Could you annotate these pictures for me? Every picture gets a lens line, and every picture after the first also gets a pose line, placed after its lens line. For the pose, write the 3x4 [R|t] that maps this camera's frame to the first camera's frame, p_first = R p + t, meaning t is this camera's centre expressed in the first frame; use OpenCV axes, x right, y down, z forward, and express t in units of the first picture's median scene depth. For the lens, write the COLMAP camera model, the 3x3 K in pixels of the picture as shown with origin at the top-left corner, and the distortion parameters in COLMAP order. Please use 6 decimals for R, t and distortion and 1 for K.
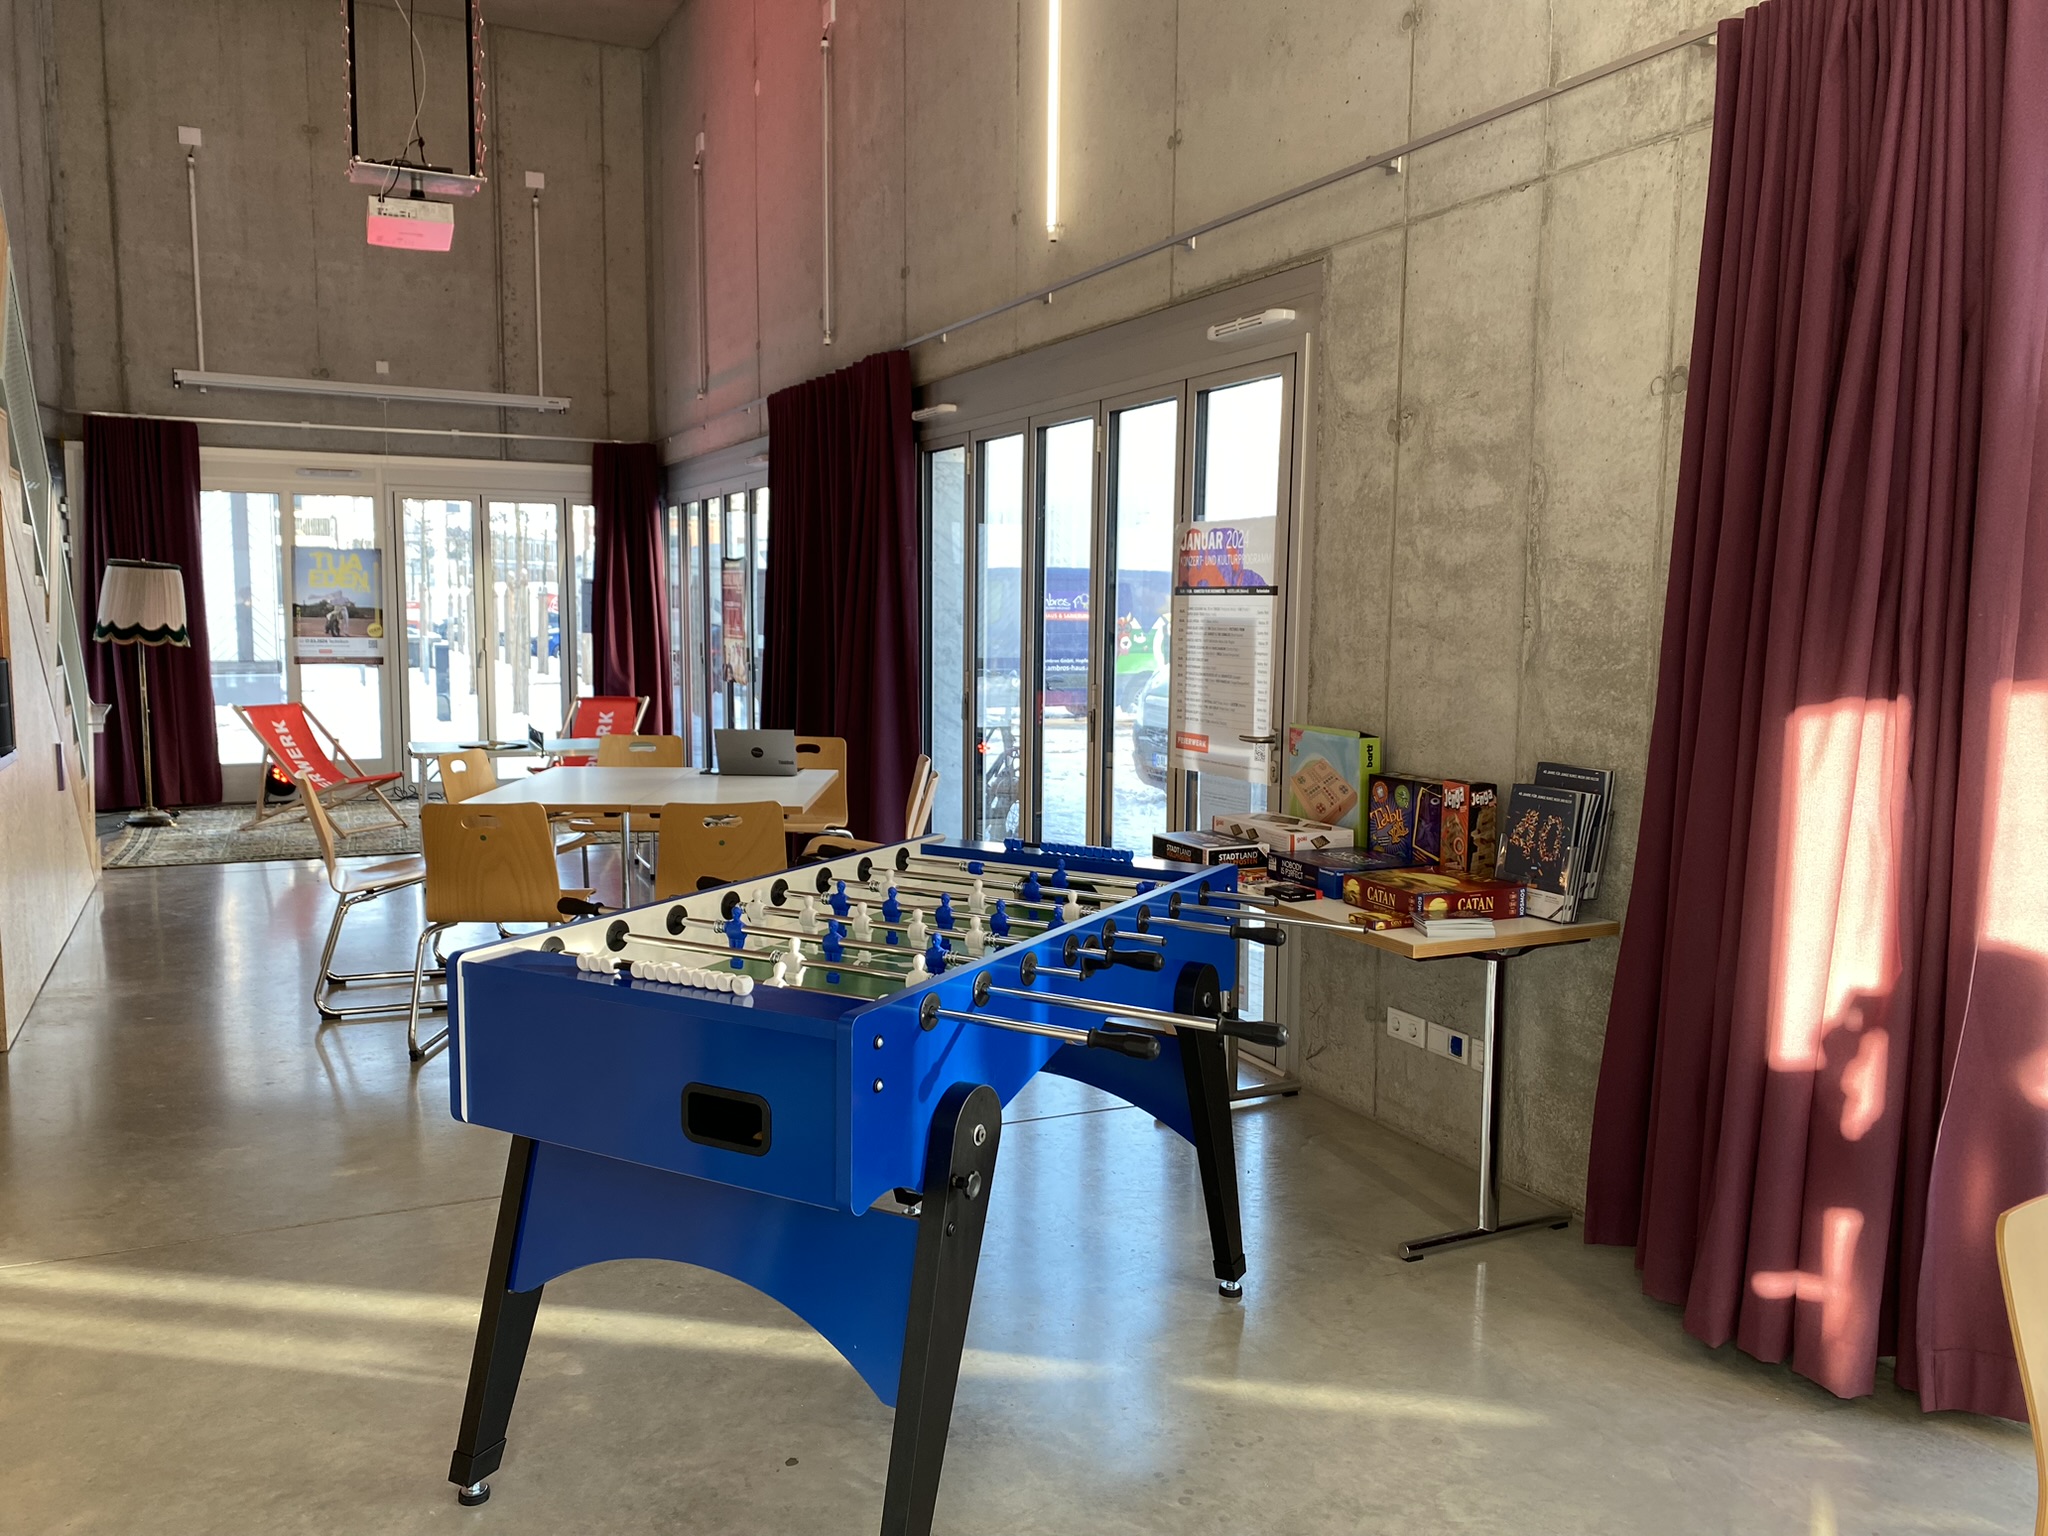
lens RADIAL K [[1560.9, 0, 1030.2], [0, 1560.9, 759.9], [0, 0, 1]] dist [0.027309, -0.028565]
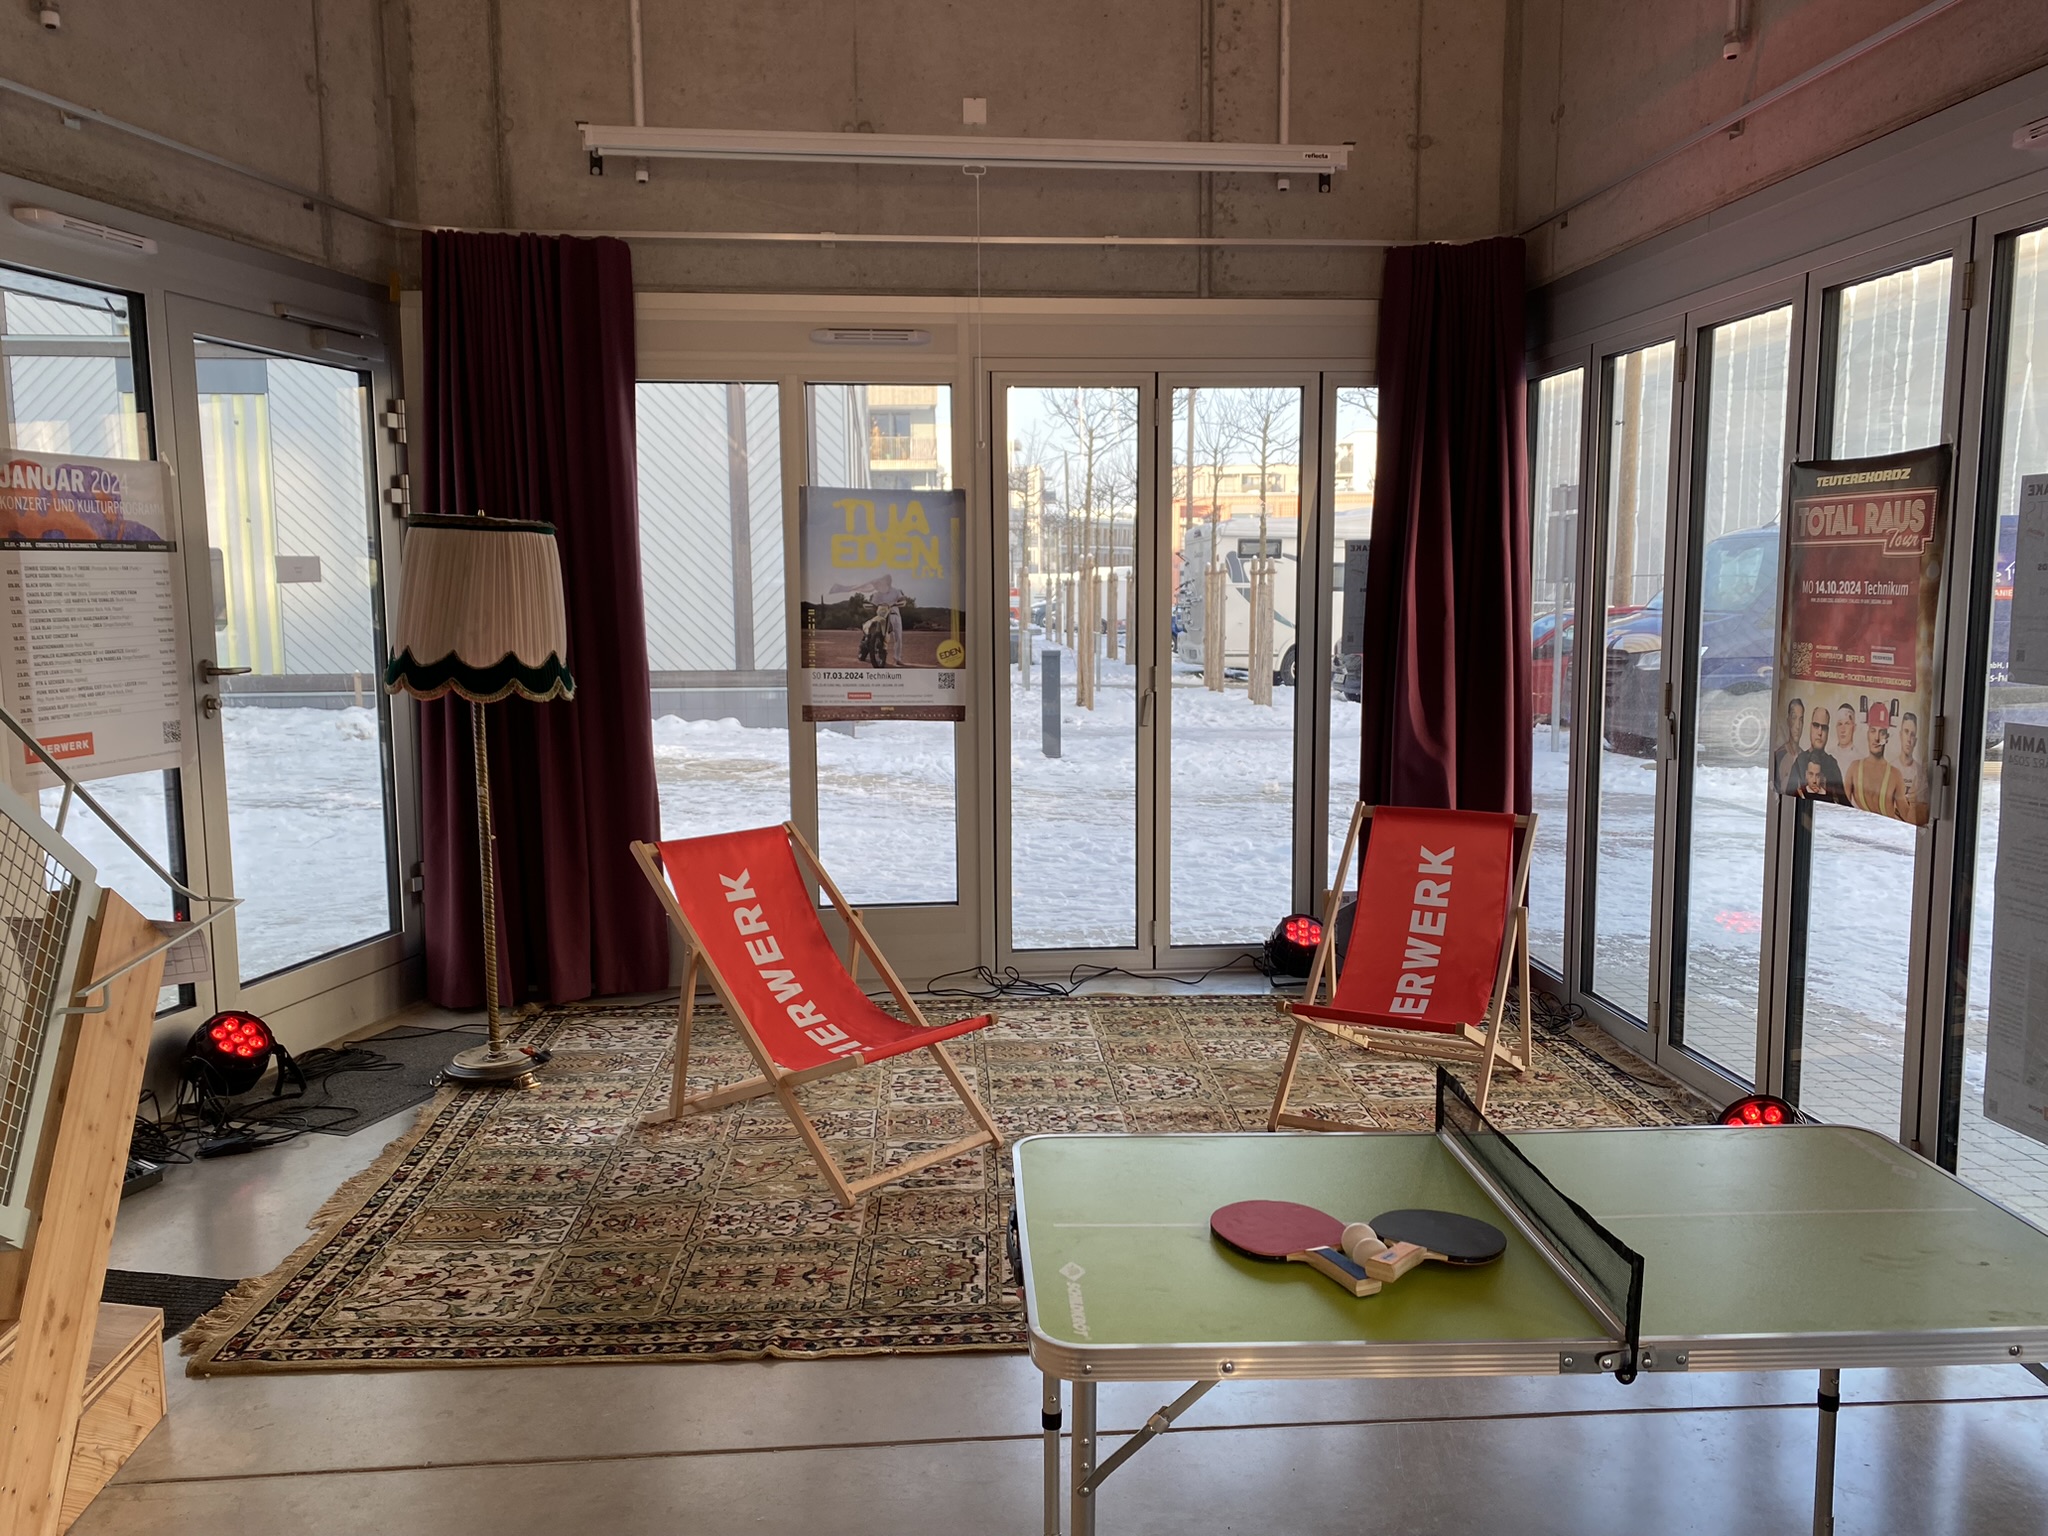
lens RADIAL K [[1560.9, 0, 1026.5], [0, 1560.9, 764.8], [0, 0, 1]] dist [0.027309, -0.028565]
pose [[0.933864, 0.026907, -0.356614, -0.349189], [-0.021763, 0.999593, 0.018431, -0.091485], [0.356965, -0.009451, 0.934070, 0.875009]]
